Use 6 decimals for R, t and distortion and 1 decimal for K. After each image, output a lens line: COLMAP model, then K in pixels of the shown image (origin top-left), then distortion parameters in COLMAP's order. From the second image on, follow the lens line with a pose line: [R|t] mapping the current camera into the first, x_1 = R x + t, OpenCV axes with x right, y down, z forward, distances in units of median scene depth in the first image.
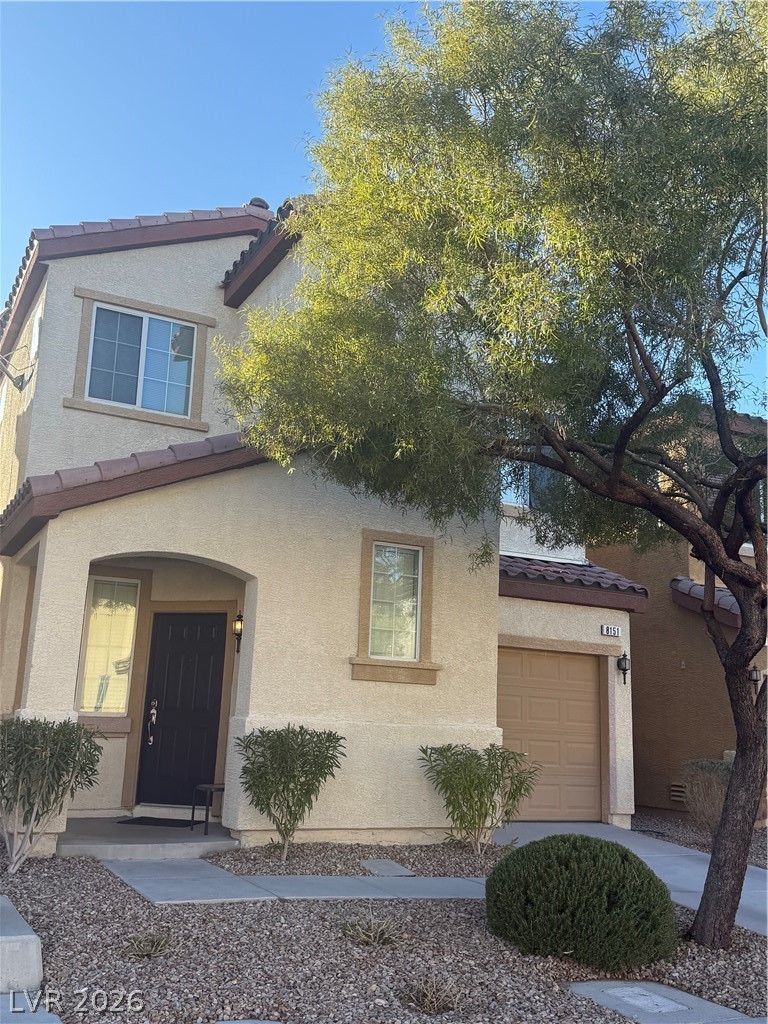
lens RADIAL K [[1001.8, 0, 382.2], [0, 1001.8, 513.6], [0, 0, 1]] dist [0.040398, 0.000000]
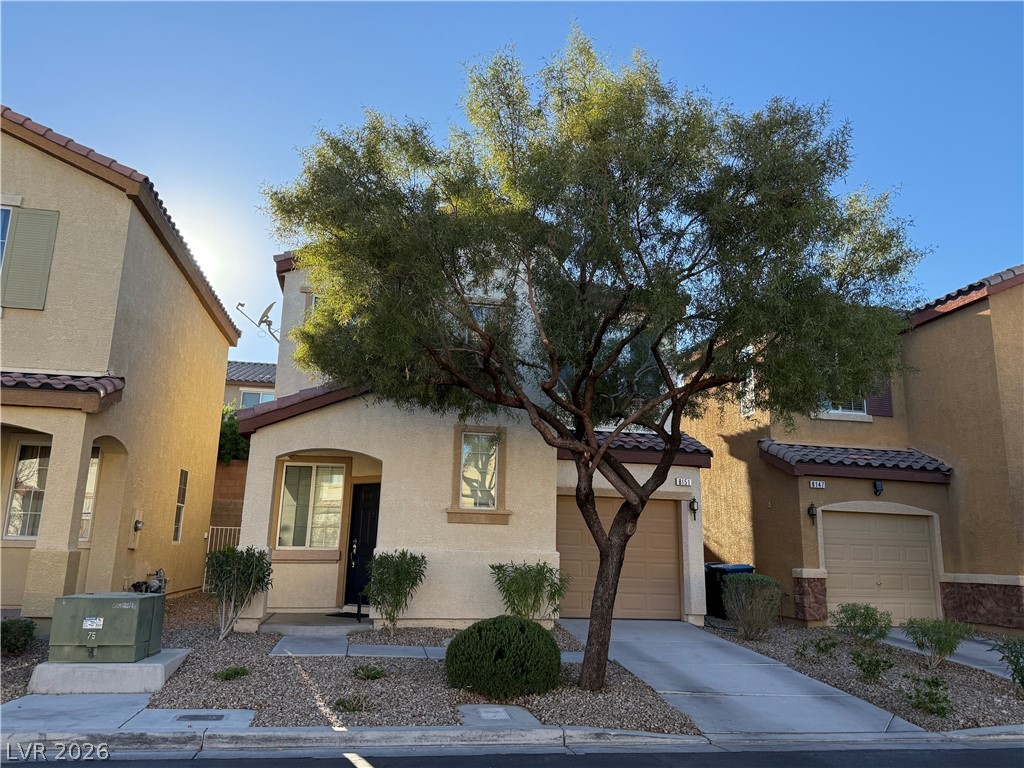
lens RADIAL K [[770.1, 0, 514.1], [0, 770.1, 380.4], [0, 0, 1]] dist [0.053284, 0.000456]
pose [[0.957343, -0.080413, -0.277538, 0.377334], [0.074244, 0.996704, -0.032685, -0.006831], [0.279251, 0.010686, 0.960159, -0.111406]]
